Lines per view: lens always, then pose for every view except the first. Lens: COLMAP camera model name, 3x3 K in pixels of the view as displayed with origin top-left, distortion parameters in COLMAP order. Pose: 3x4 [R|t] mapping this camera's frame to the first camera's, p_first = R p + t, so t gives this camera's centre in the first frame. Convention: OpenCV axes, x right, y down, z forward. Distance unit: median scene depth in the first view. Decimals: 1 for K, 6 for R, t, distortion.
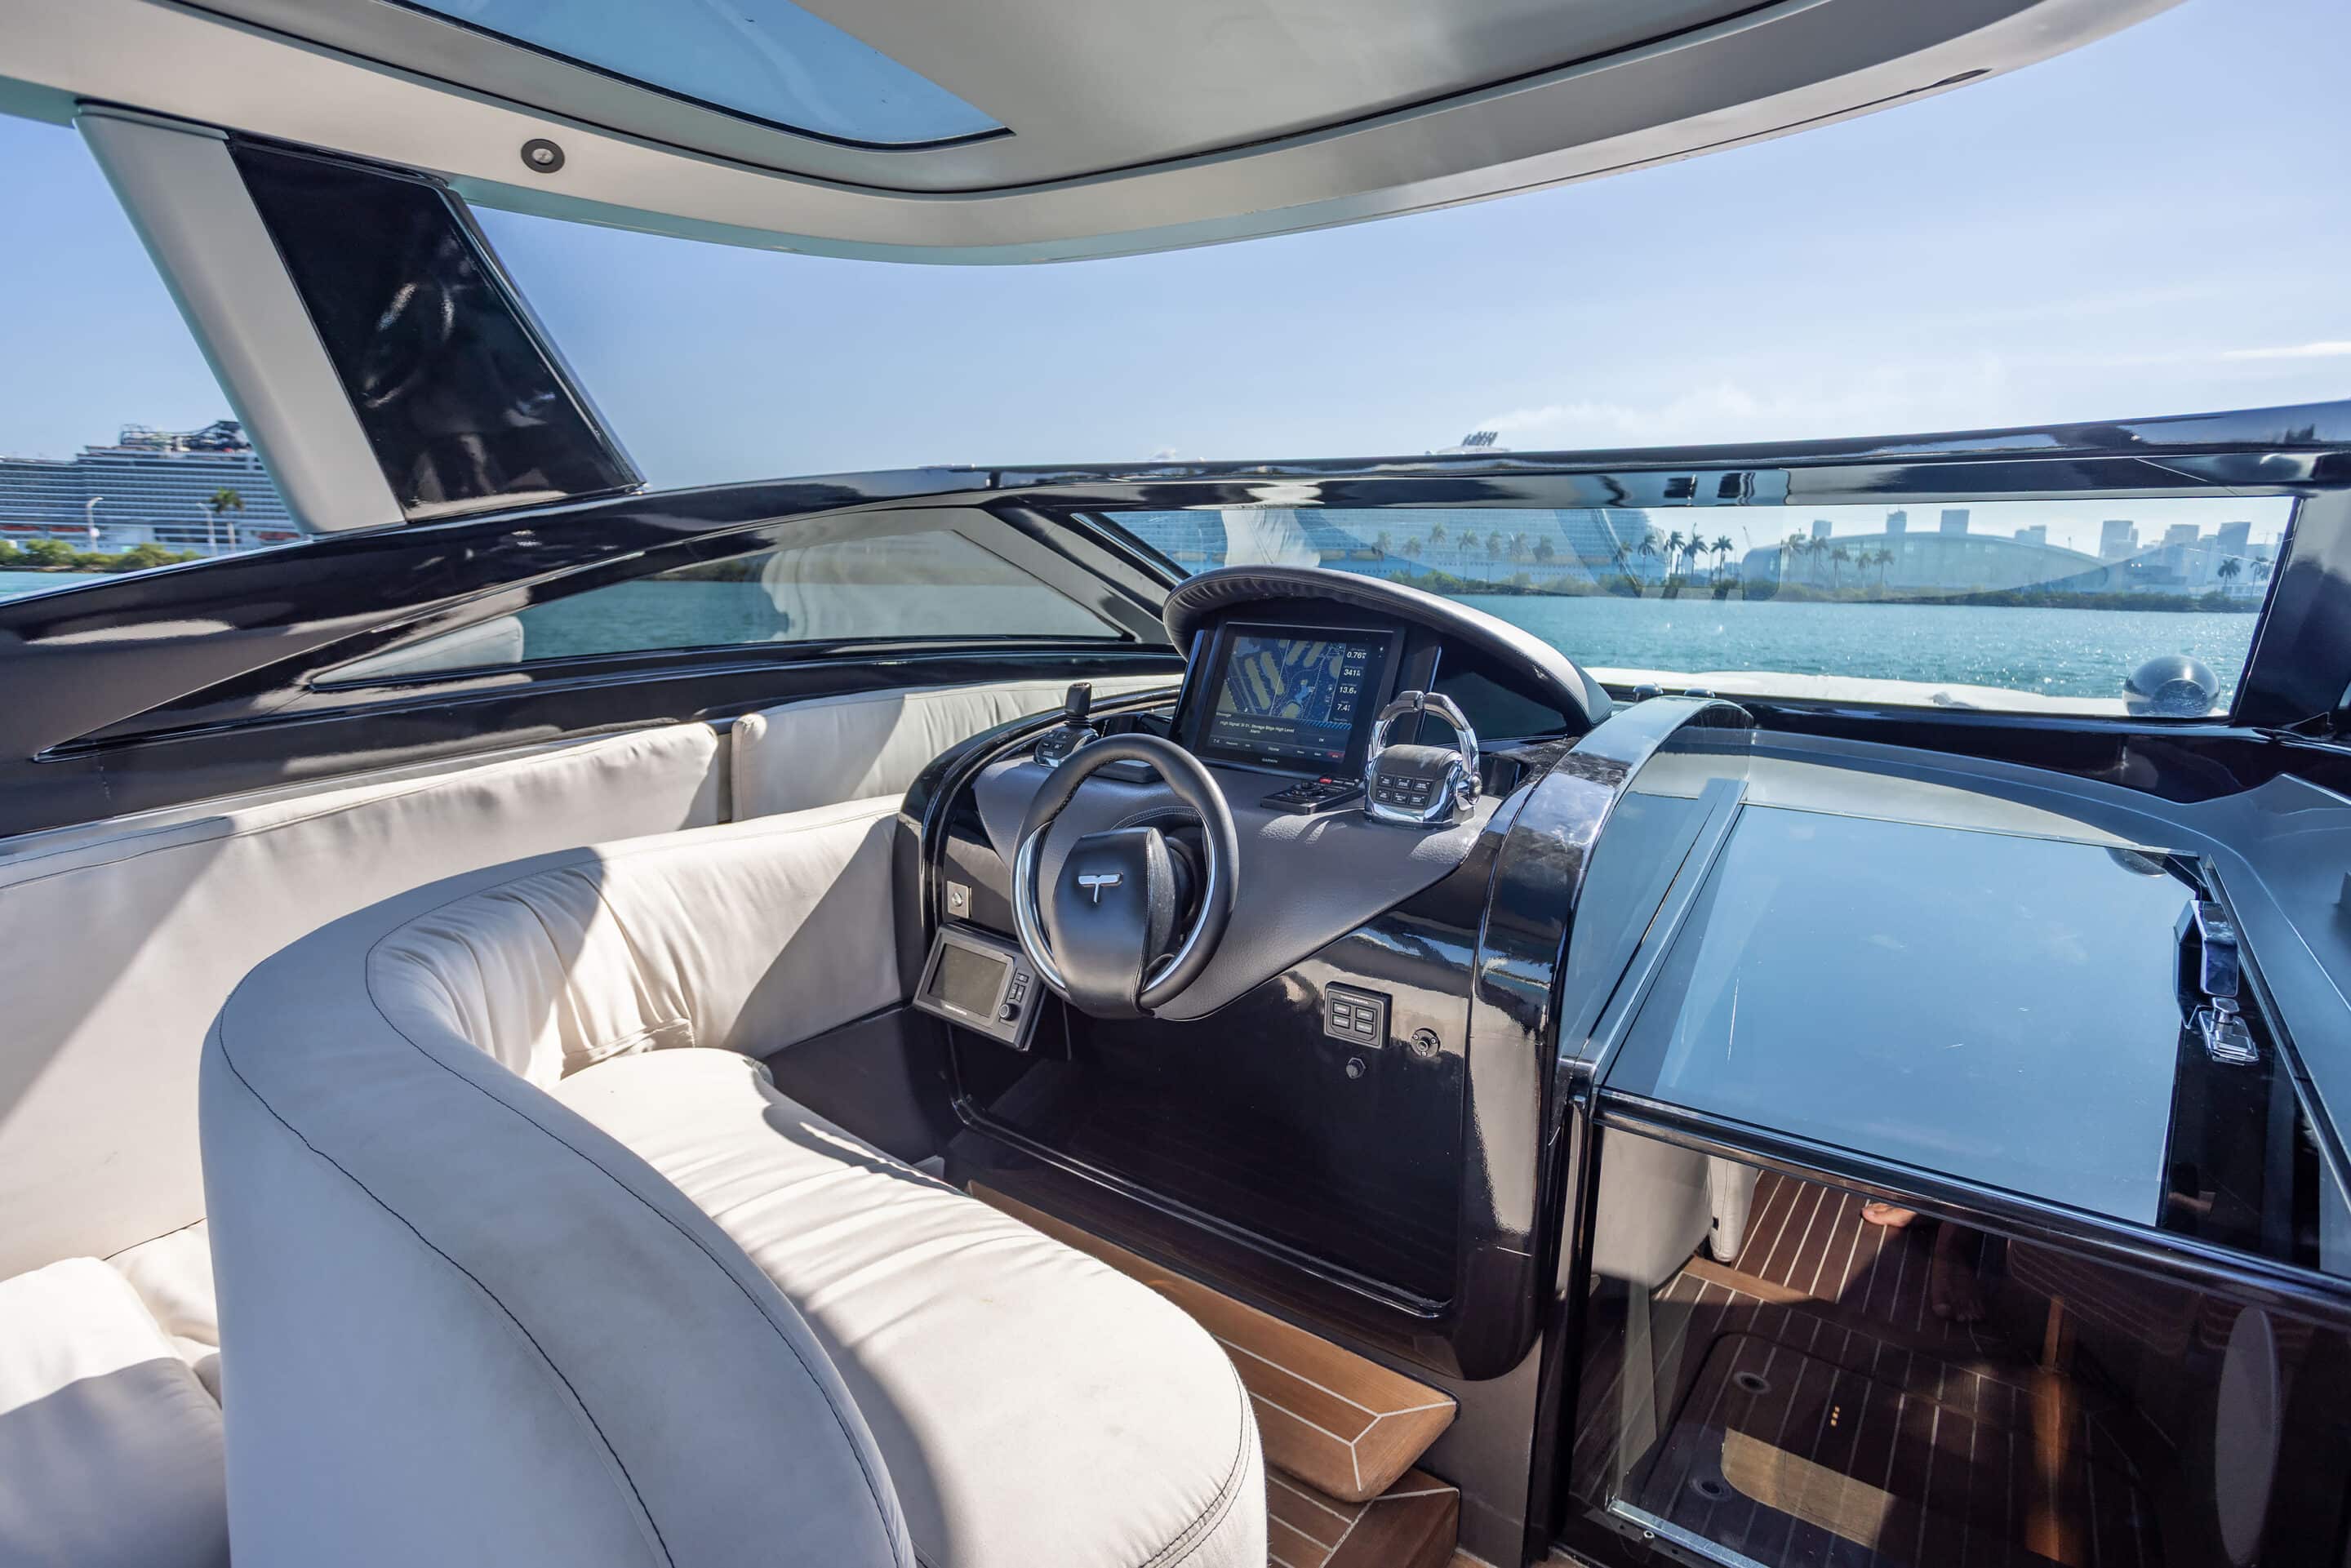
lens RADIAL K [[1143.2, 0, 1184.0], [0, 1143.2, 801.4], [0, 0, 1]] dist [-0.052541, 0.032266]
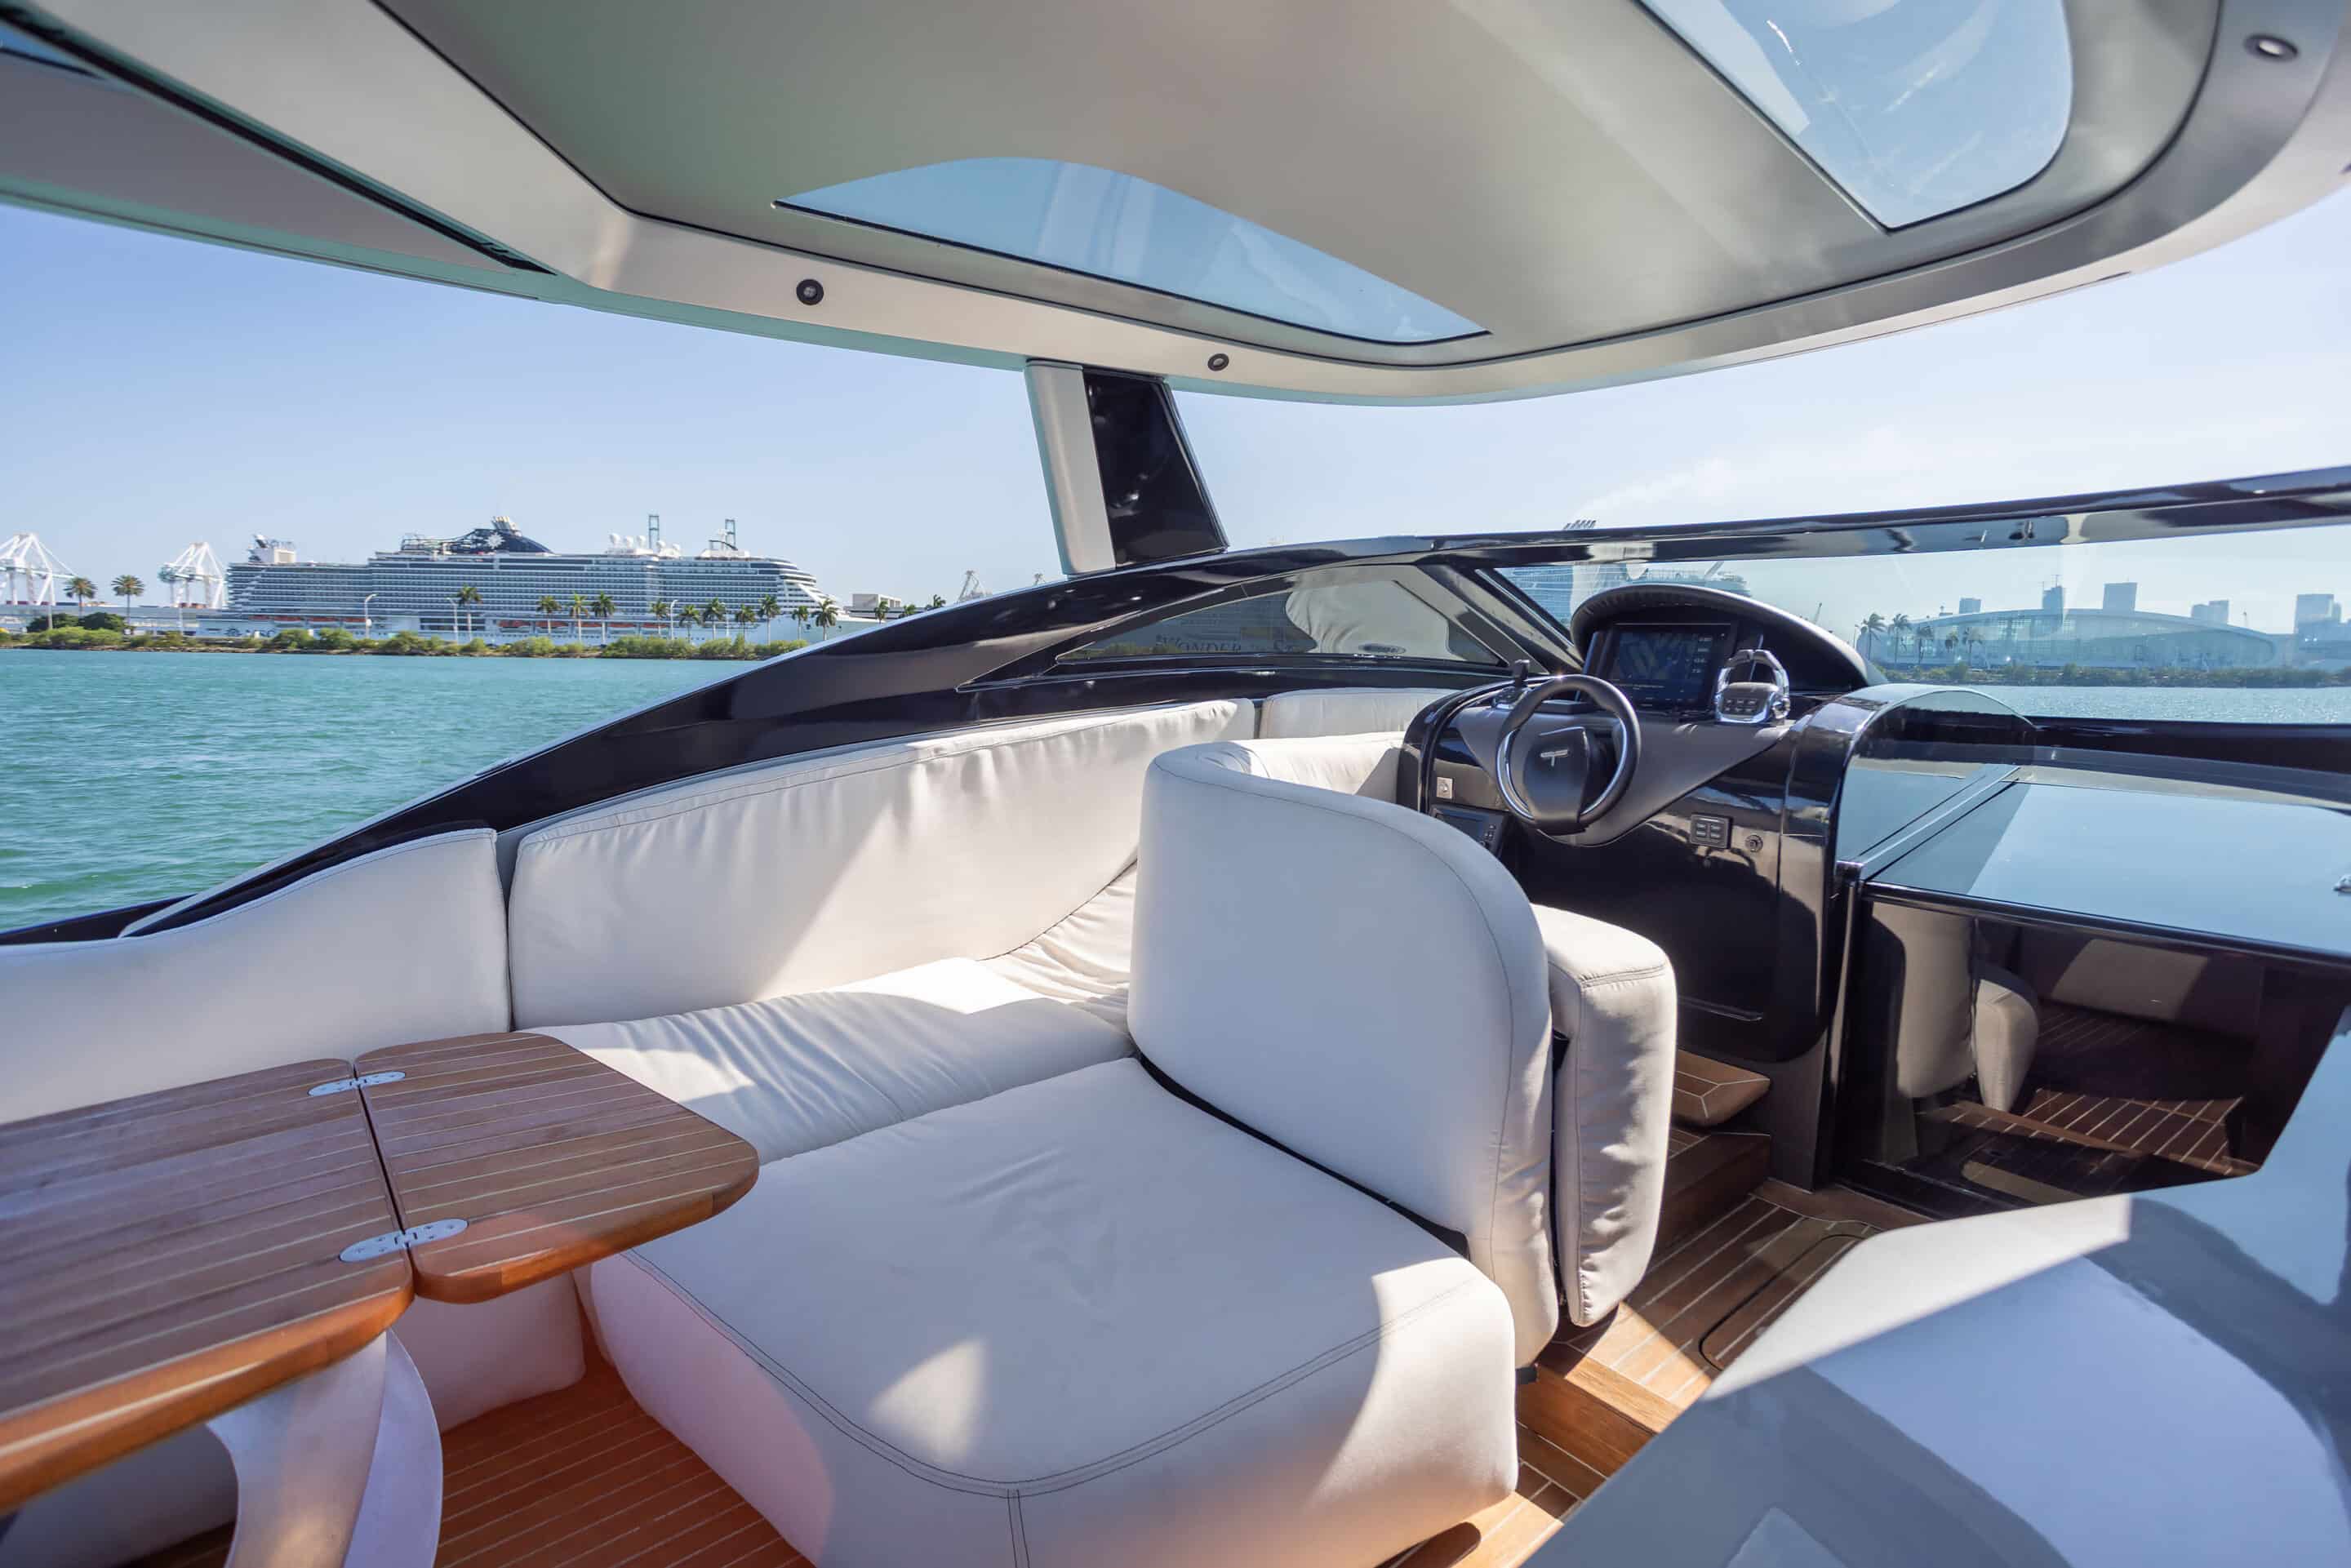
lens RADIAL K [[1143.2, 0, 1184.0], [0, 1143.2, 801.4], [0, 0, 1]] dist [-0.052541, 0.032266]
pose [[0.970248, 0.028468, -0.240436, -0.168335], [-0.045847, 0.996699, -0.066999, 0.233691], [0.237735, 0.076029, 0.968350, -0.681485]]
